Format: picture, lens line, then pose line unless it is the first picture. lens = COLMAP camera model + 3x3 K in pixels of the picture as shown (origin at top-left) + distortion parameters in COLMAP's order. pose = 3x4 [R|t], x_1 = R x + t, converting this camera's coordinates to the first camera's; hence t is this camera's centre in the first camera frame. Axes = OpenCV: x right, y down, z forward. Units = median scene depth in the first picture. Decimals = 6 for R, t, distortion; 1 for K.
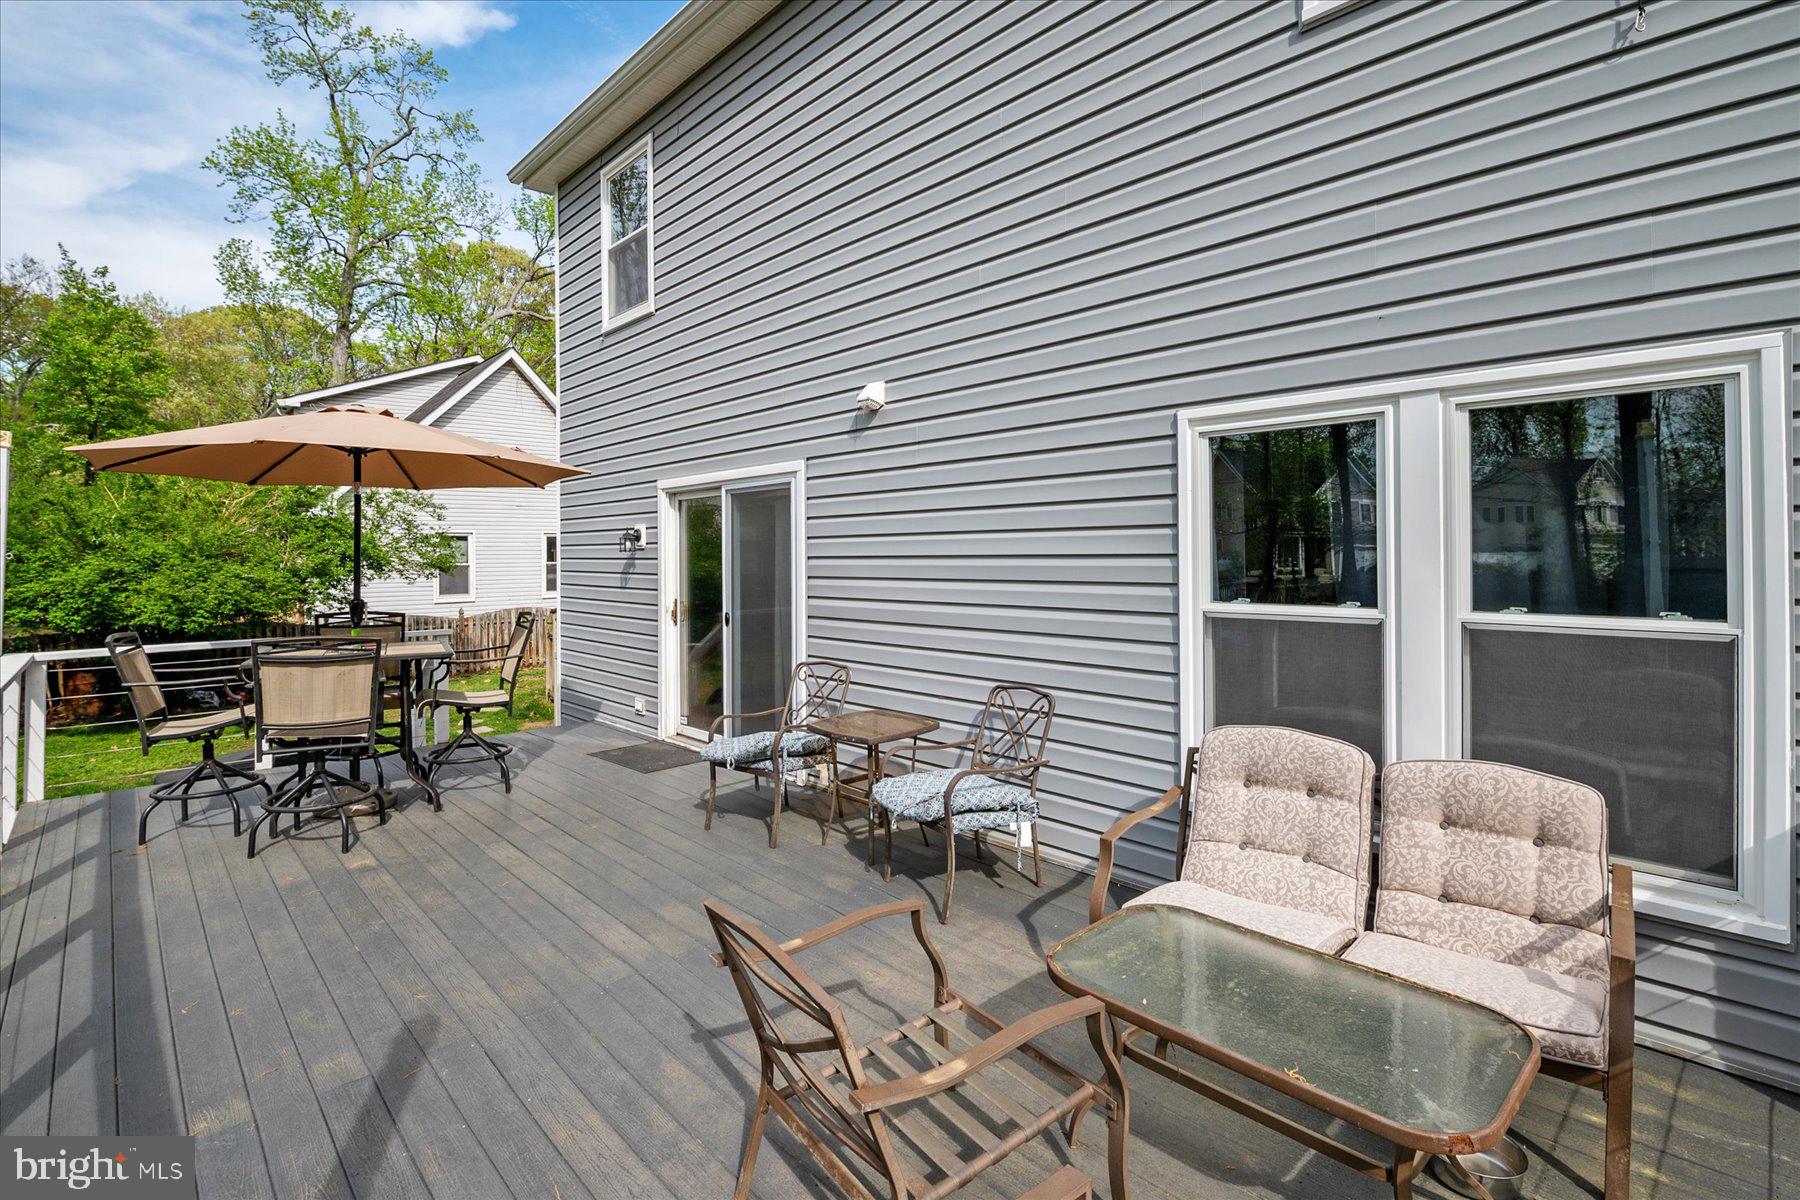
lens RADIAL K [[843.6, 0, 926.8], [0, 843.6, 539.9], [0, 0, 1]] dist [-0.004313, -0.000393]
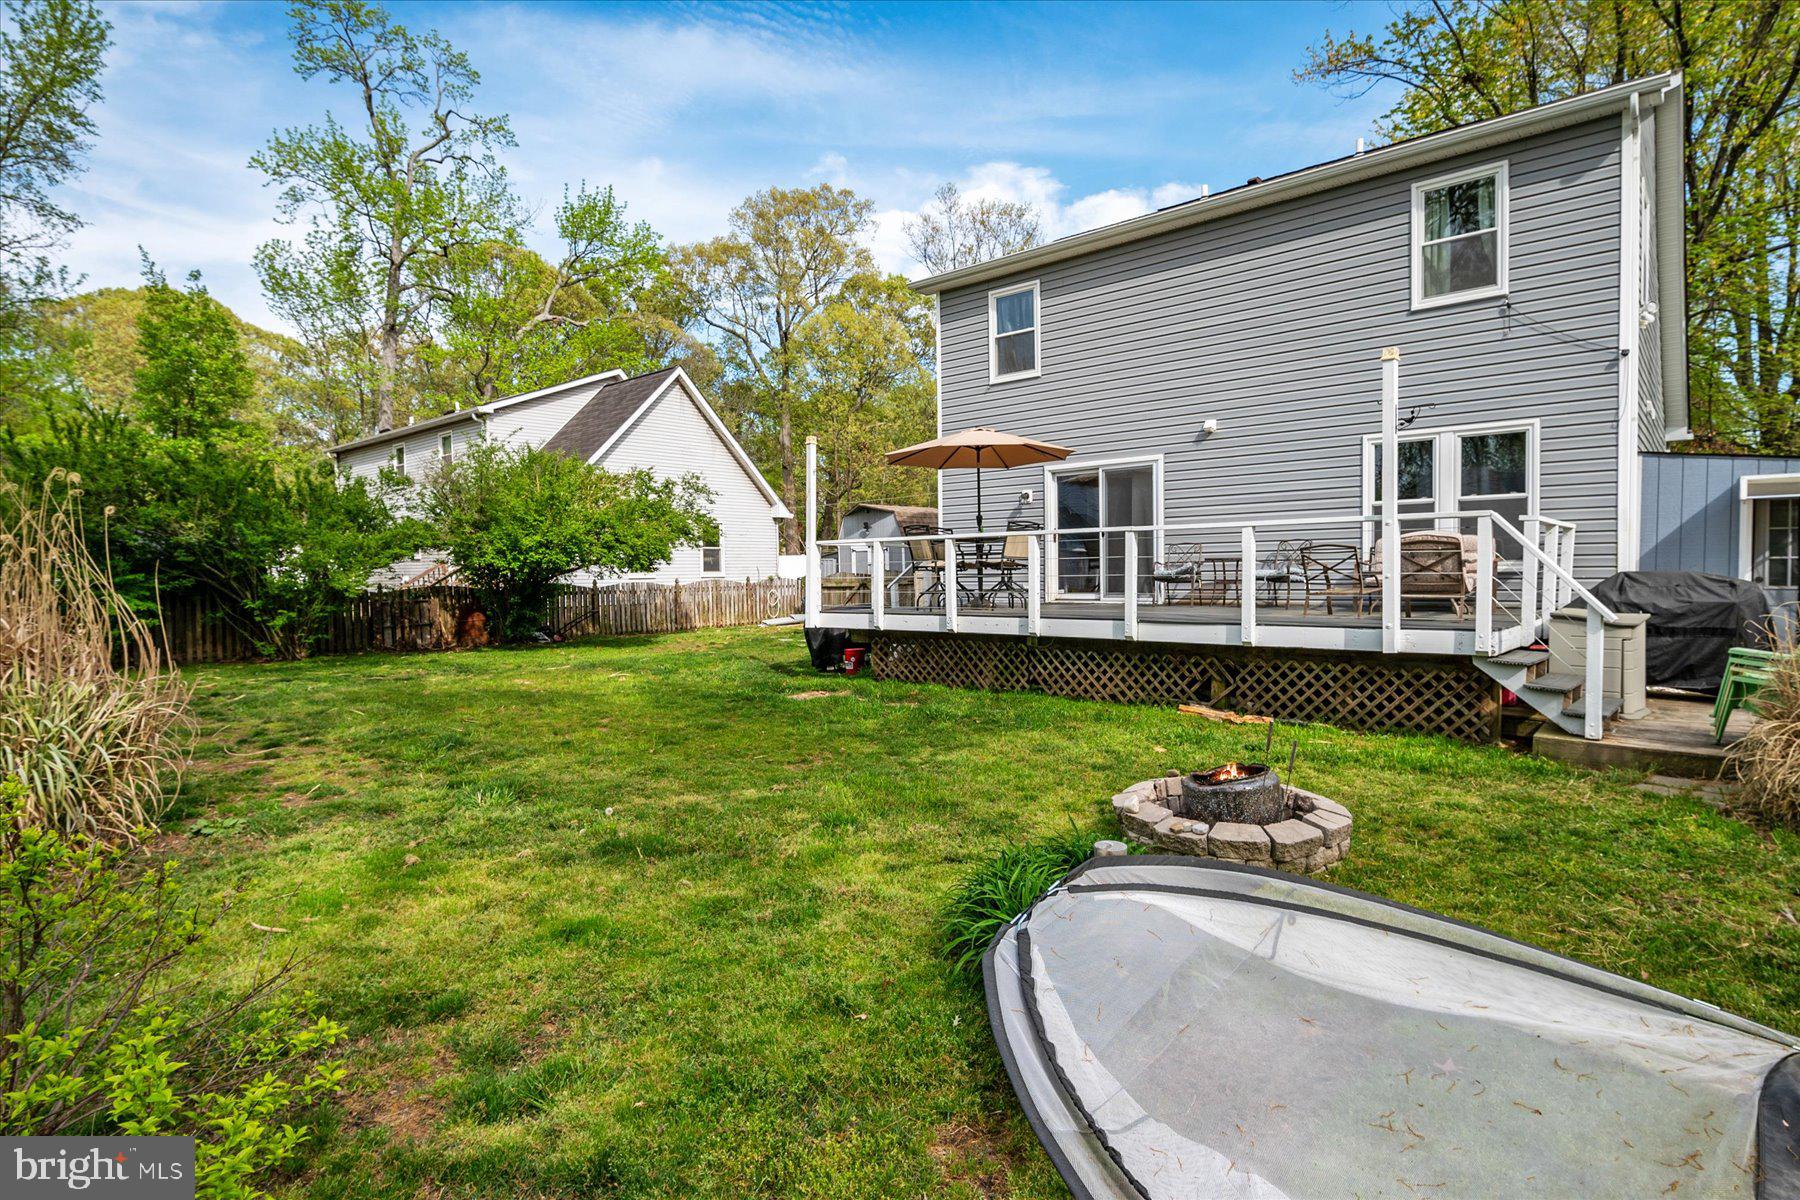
lens RADIAL K [[999.0, 0, 899.5], [0, 999.0, 603.9], [0, 0, 1]] dist [0.005408, -0.000176]
pose [[0.996461, -0.000986, 0.084050, -0.301741], [-0.001811, 0.999447, 0.033197, 0.060018], [-0.084036, -0.033231, 0.995908, -0.441511]]
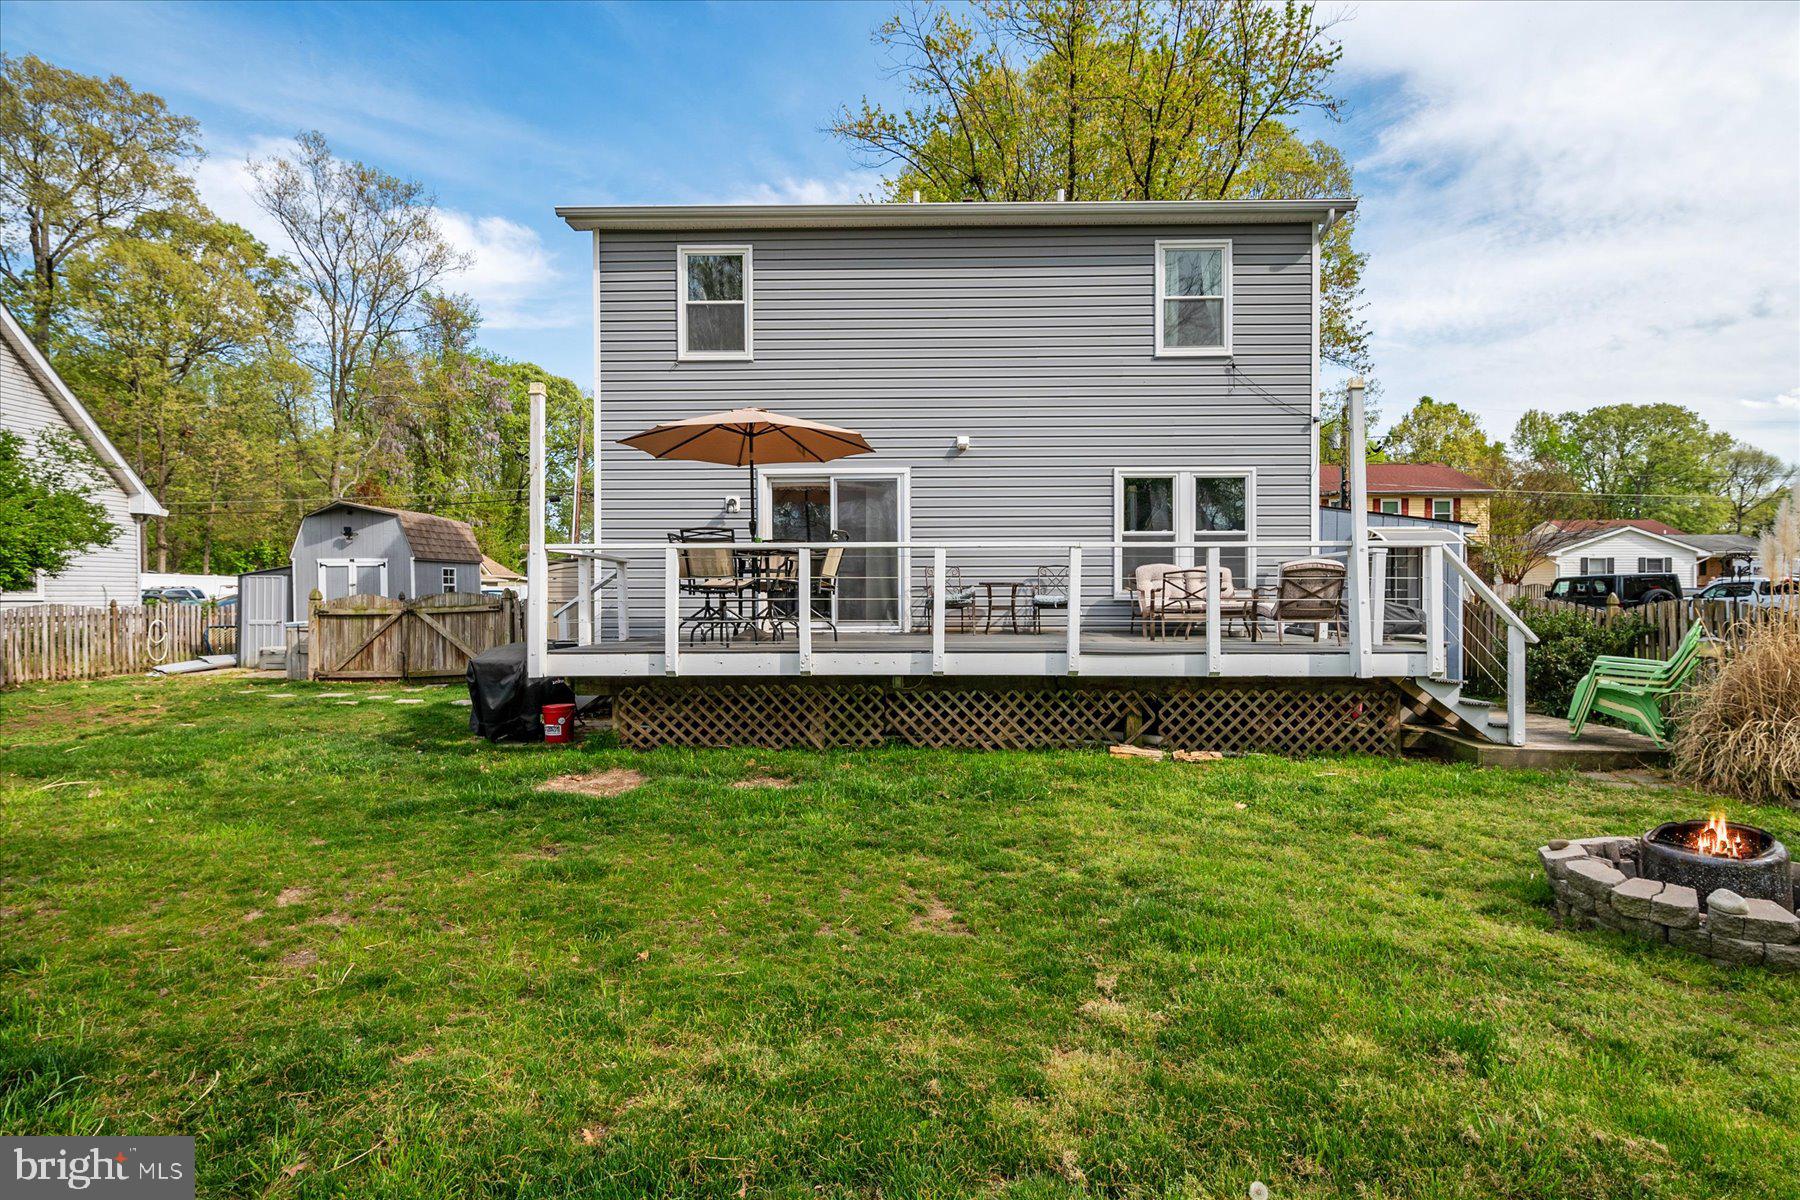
lens RADIAL K [[916.1, 0, 900.0], [0, 916.1, 600.0], [0, 0, 1]] dist [0.020593, -0.018880]
pose [[0.692454, 0.010616, 0.721384, -0.496712], [-0.009988, 0.999937, -0.005128, 0.065884], [-0.721393, -0.003655, 0.692517, -0.137757]]
